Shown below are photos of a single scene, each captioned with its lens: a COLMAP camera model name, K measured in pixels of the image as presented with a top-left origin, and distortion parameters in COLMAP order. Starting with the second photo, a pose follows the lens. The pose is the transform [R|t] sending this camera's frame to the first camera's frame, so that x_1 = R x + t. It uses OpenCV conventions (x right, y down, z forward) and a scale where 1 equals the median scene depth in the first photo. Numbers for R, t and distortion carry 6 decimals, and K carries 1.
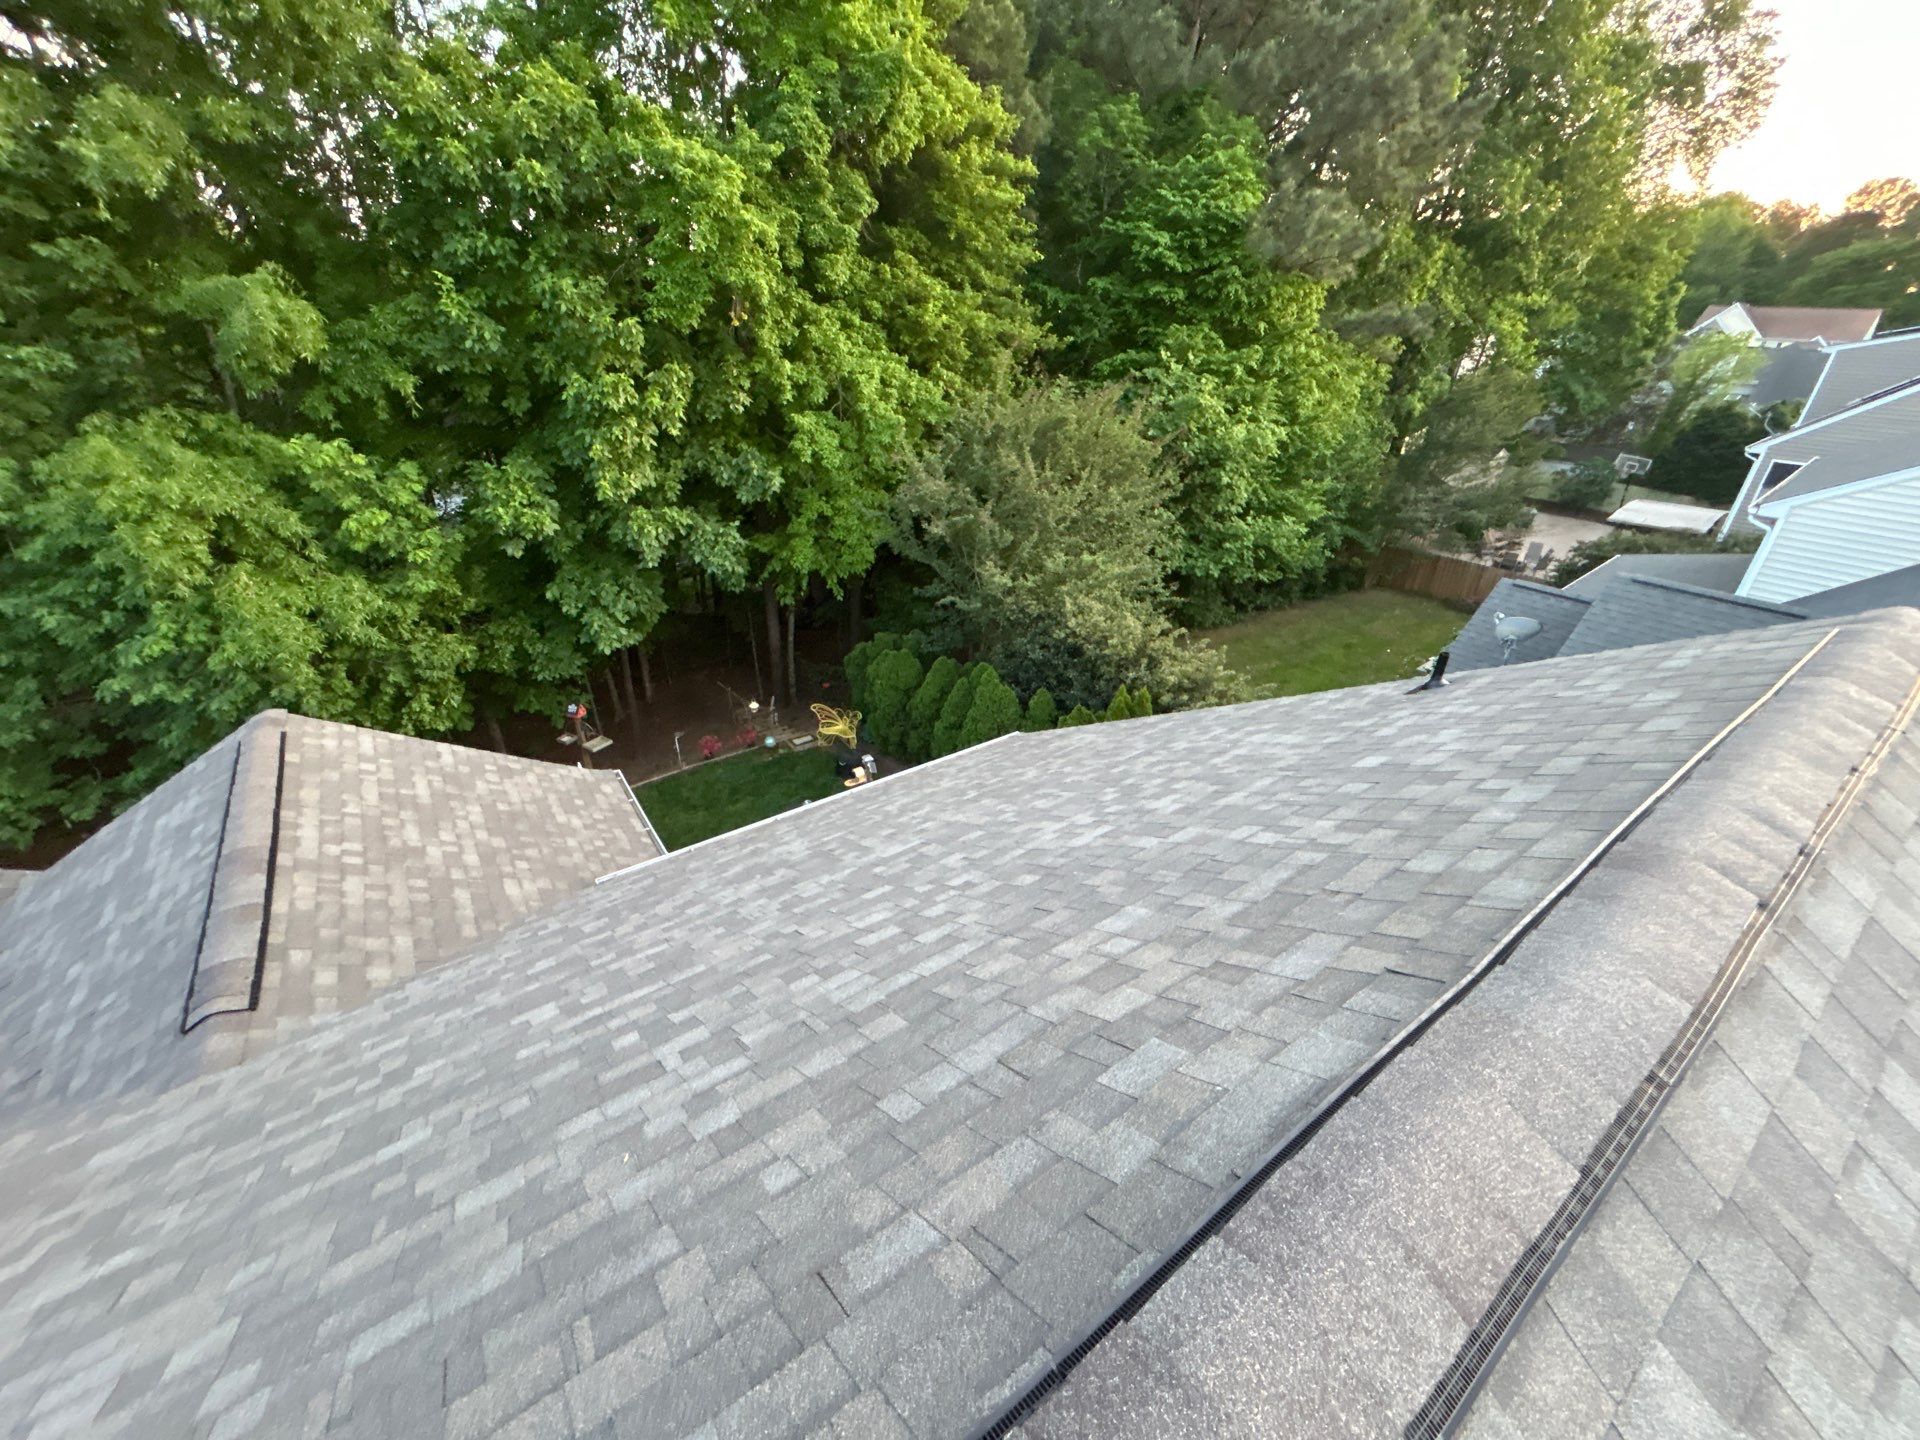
lens RADIAL K [[779.4, 0, 961.9], [0, 779.4, 719.5], [0, 0, 1]] dist [-0.001165, 0.000323]
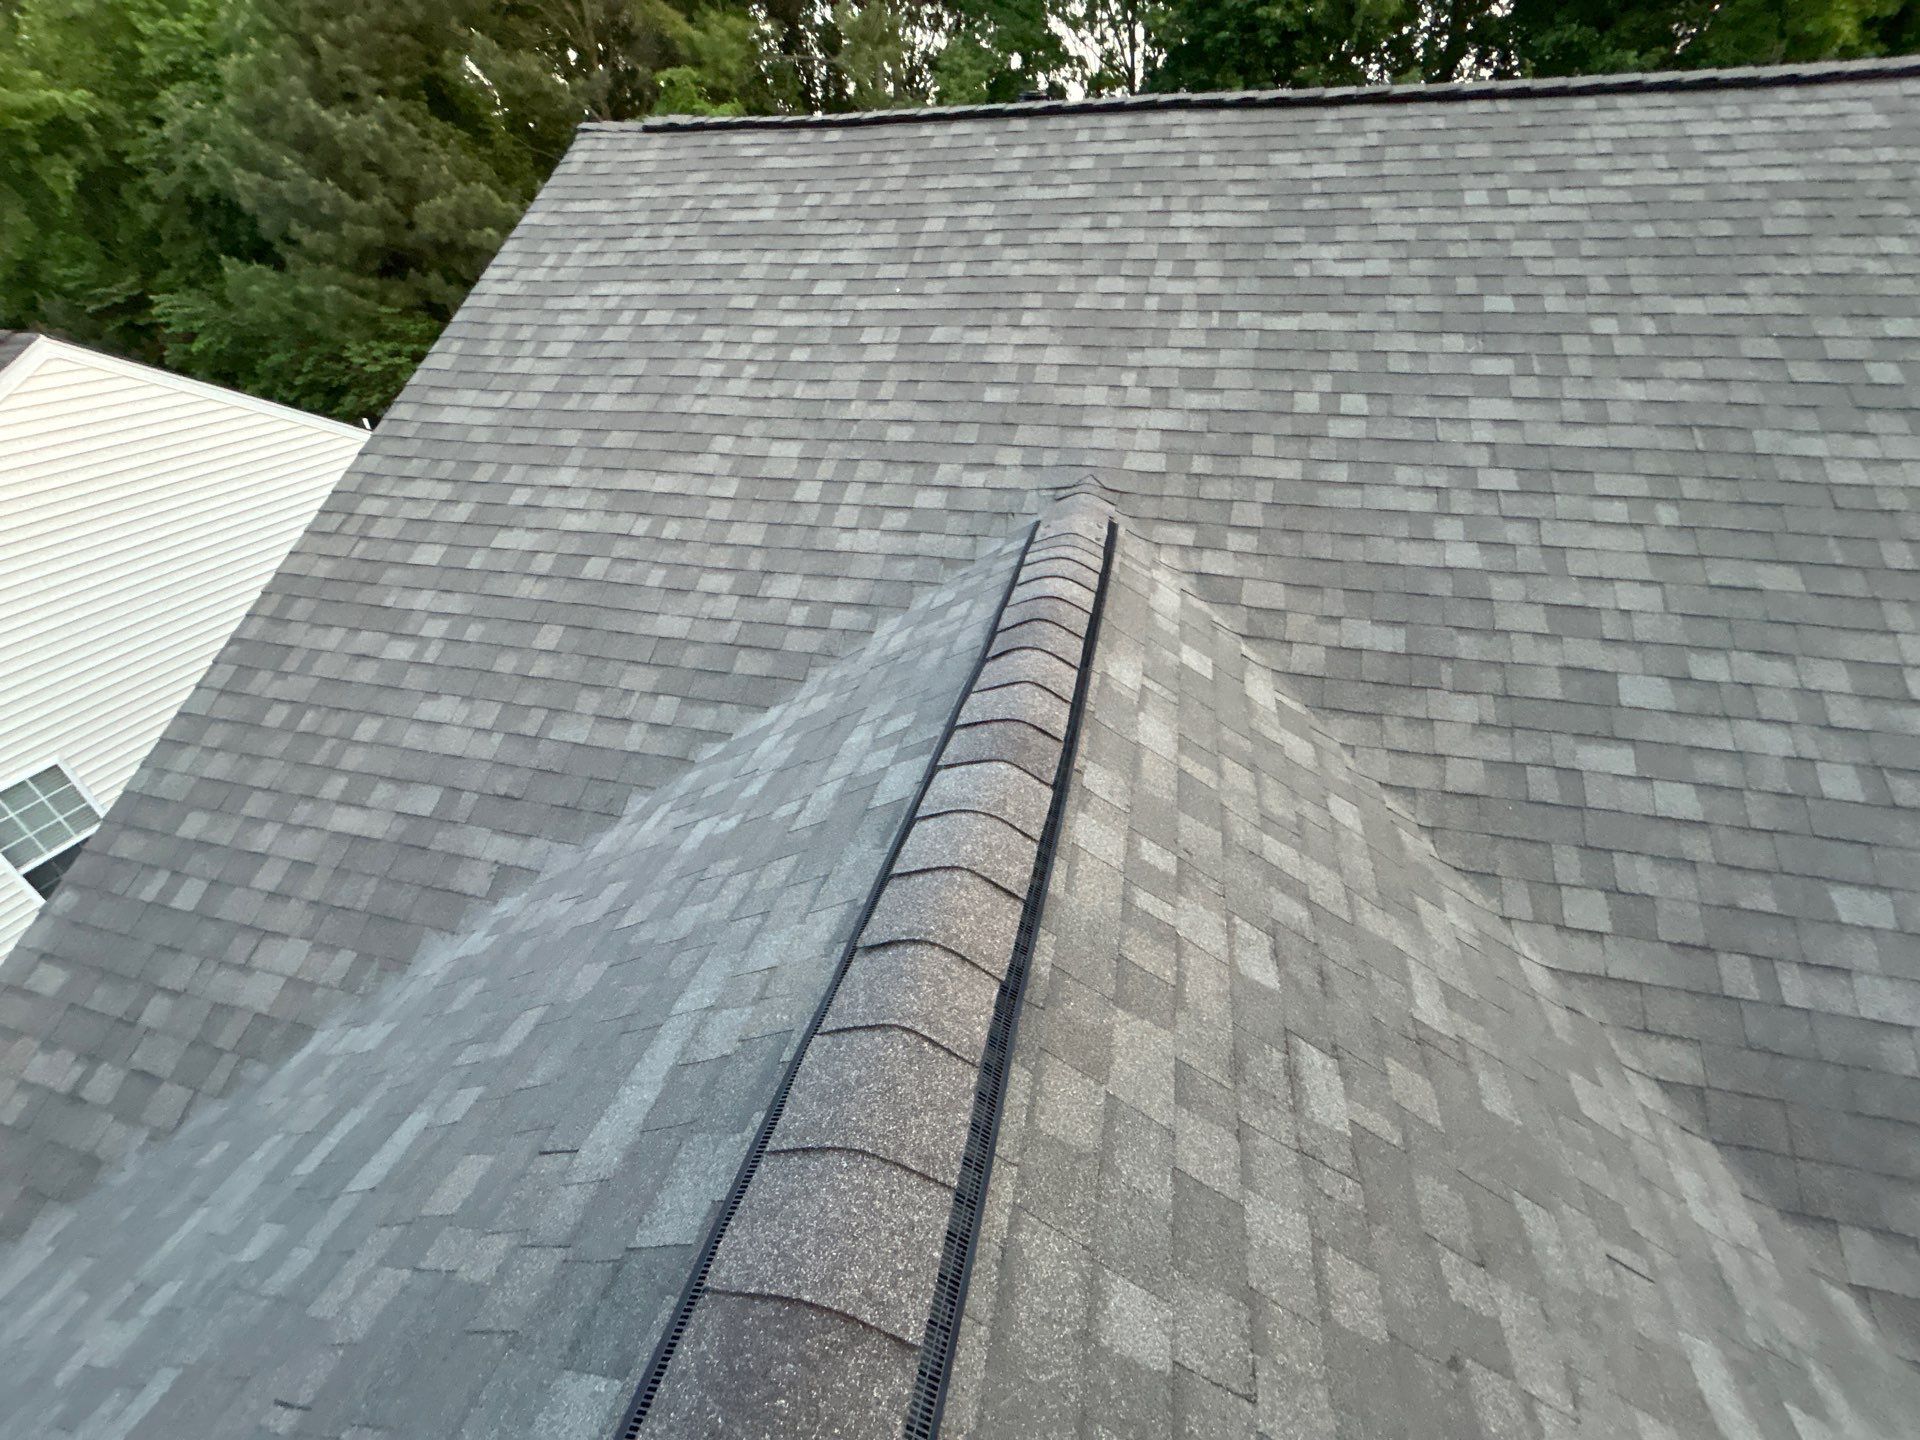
lens RADIAL K [[779.4, 0, 965.6], [0, 779.4, 714.2], [0, 0, 1]] dist [-0.001165, 0.000323]
pose [[0.647078, 0.383382, -0.659021, 0.030631], [-0.323976, 0.920720, 0.217518, 0.521028], [0.690166, 0.072756, 0.719984, -0.600285]]
